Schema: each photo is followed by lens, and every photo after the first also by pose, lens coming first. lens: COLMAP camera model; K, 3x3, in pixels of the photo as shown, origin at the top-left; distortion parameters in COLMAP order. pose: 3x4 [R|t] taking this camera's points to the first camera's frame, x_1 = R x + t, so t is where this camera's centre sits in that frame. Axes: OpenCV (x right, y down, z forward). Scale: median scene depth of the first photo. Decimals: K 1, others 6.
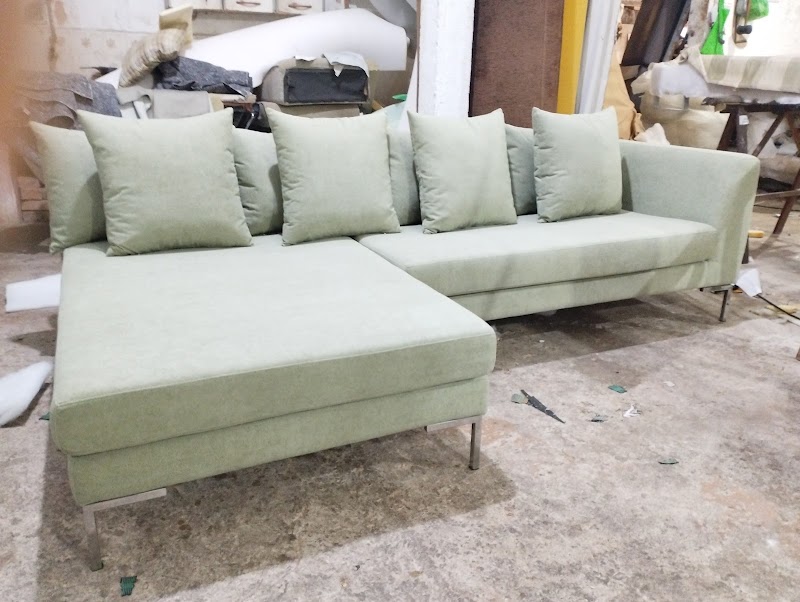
lens RADIAL K [[667.5, 0, 400.0], [0, 667.5, 301.0], [0, 0, 1]] dist [0.098586, -0.136795]
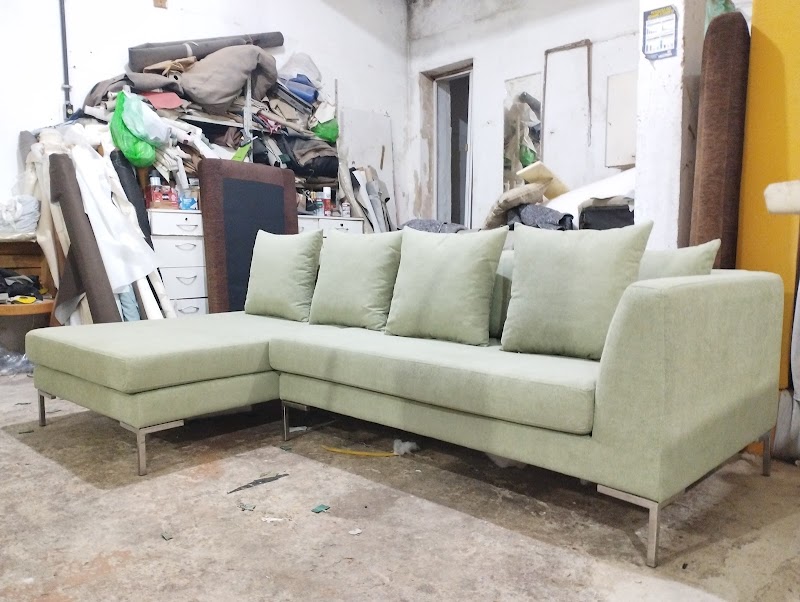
lens RADIAL K [[667.5, 0, 400.0], [0, 667.5, 301.0], [0, 0, 1]] dist [0.098586, -0.136795]
pose [[0.378062, 0.070232, -0.923113, 1.227468], [-0.296794, 0.953684, -0.048994, -0.126477], [0.876917, 0.292497, 0.381396, 0.703901]]
